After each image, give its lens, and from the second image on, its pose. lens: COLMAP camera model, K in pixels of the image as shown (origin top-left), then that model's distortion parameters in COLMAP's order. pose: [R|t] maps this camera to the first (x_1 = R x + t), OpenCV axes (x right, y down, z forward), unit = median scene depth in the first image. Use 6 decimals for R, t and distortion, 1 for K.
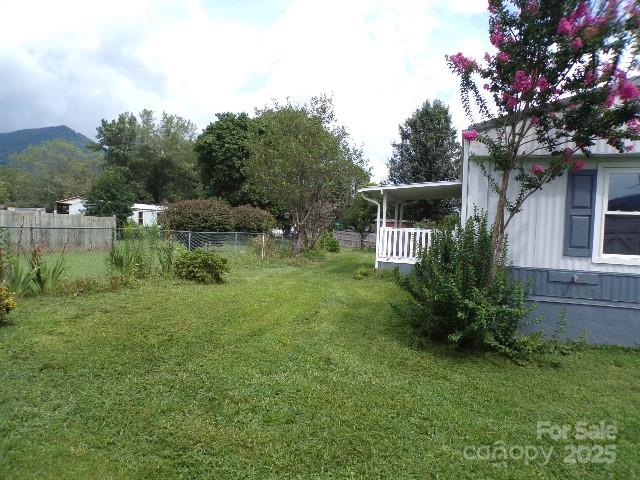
lens RADIAL K [[449.8, 0, 320.0], [0, 449.8, 240.0], [0, 0, 1]] dist [0.004457, 0.004296]
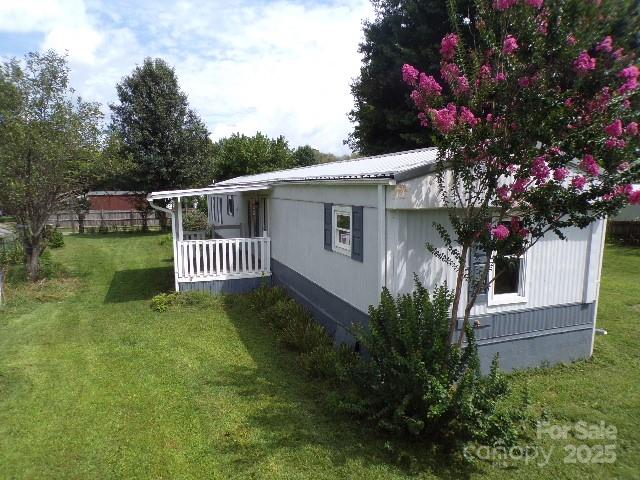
lens RADIAL K [[449.8, 0, 320.0], [0, 449.8, 240.0], [0, 0, 1]] dist [0.004457, 0.004296]
pose [[0.795943, -0.114877, 0.594372, -0.145429], [0.053300, 0.991315, 0.120222, -0.114868], [-0.603020, -0.064010, 0.795154, 0.188420]]
